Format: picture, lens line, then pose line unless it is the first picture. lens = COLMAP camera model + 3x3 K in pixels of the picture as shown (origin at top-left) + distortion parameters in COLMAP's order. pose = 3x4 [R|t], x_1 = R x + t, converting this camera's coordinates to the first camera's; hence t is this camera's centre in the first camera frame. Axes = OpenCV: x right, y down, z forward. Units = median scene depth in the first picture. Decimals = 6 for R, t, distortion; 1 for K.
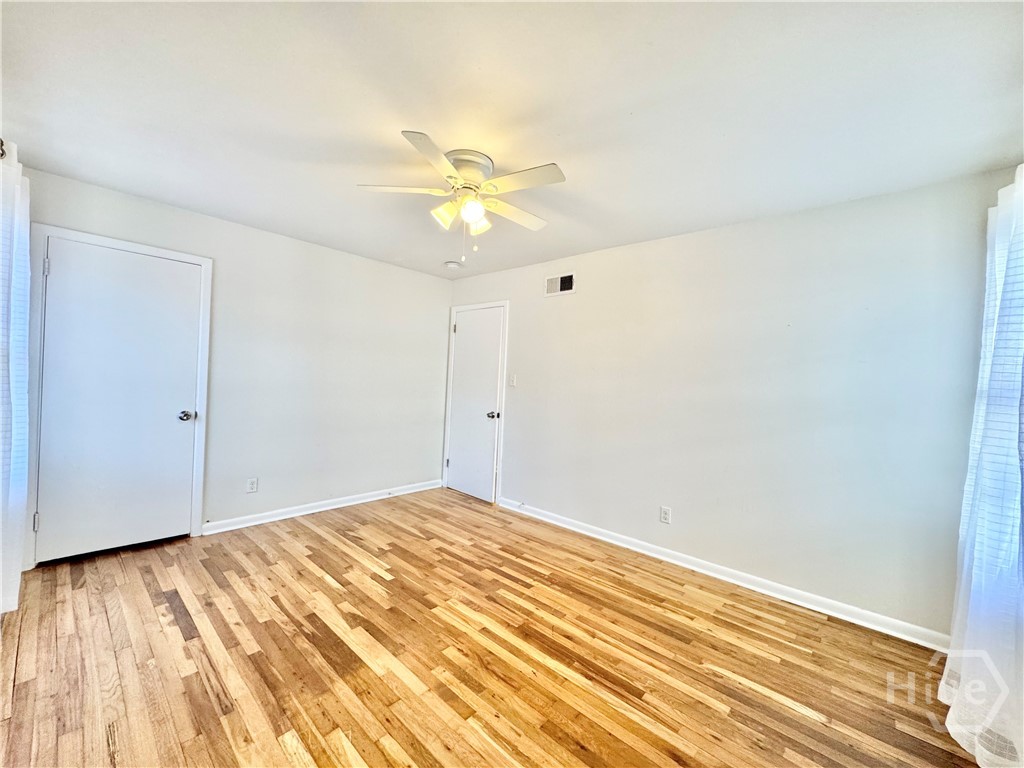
lens RADIAL K [[407.8, 0, 512.0], [0, 407.8, 384.0], [0, 0, 1]] dist [-0.001876, -0.000079]
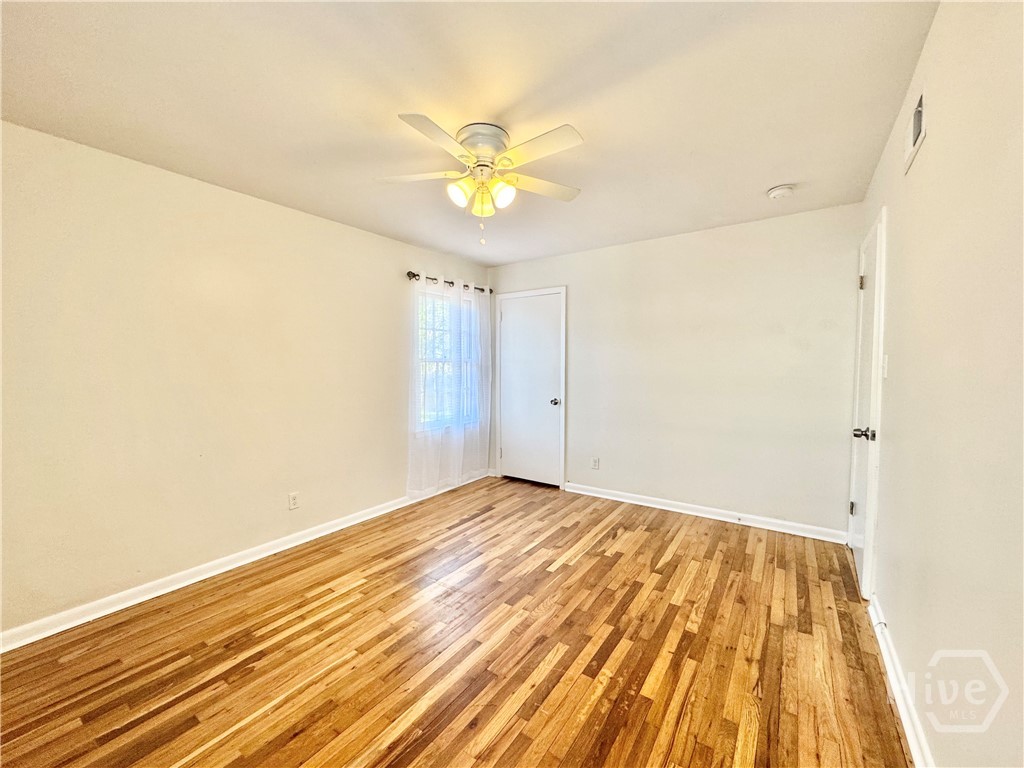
lens RADIAL K [[407.8, 0, 512.0], [0, 407.8, 384.0], [0, 0, 1]] dist [-0.001876, -0.000079]
pose [[0.127463, -0.000138, -0.991843, 0.689454], [-0.000462, 1.000000, -0.000198, 0.020049], [0.991843, 0.000484, 0.127463, 0.784984]]
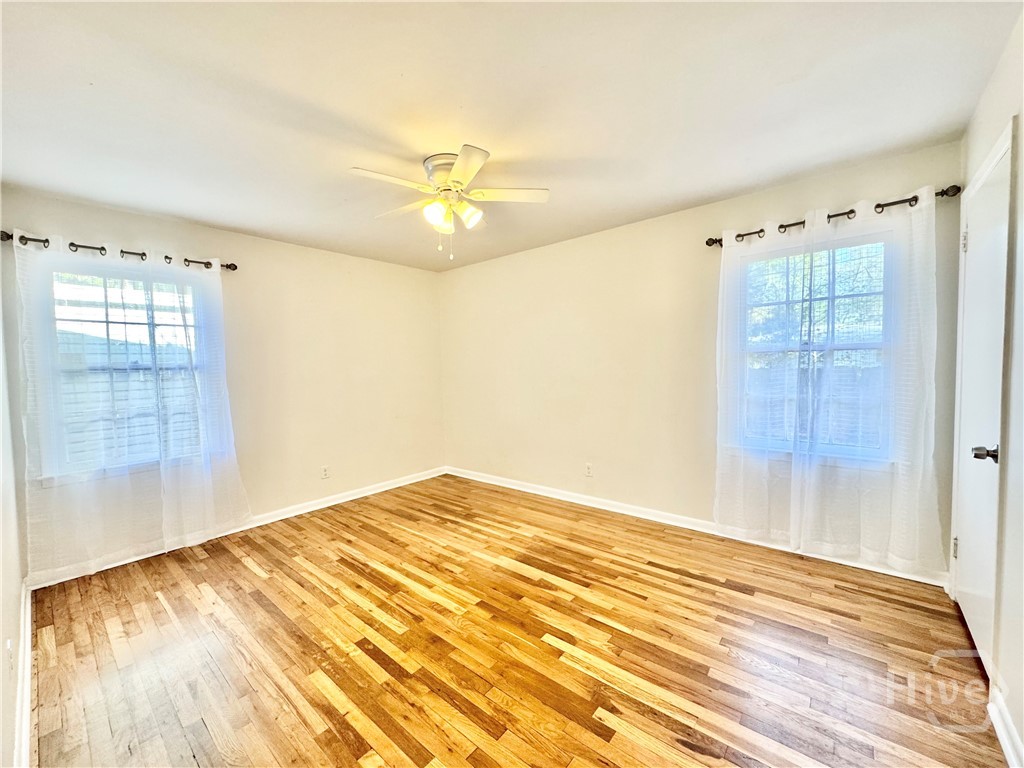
lens RADIAL K [[407.8, 0, 512.0], [0, 407.8, 384.0], [0, 0, 1]] dist [-0.001876, -0.000079]
pose [[-0.999231, -0.015737, -0.035905, -0.202400], [-0.017799, 0.998168, 0.057830, -0.032414], [0.034929, 0.058425, -0.997681, 1.734774]]
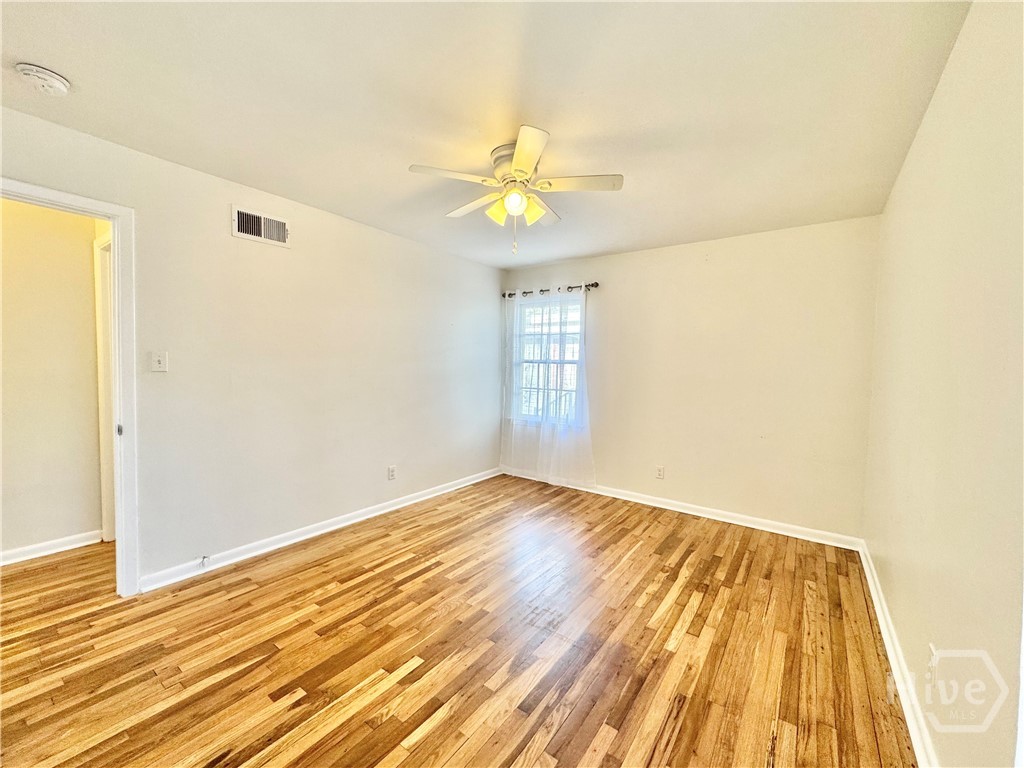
lens RADIAL K [[407.8, 0, 512.0], [0, 407.8, 384.0], [0, 0, 1]] dist [-0.001876, -0.000079]
pose [[-0.101351, -0.088549, 0.990902, -0.967145], [-0.011517, 0.996069, 0.087833, -0.053588], [-0.994784, -0.002510, -0.101973, 0.919976]]
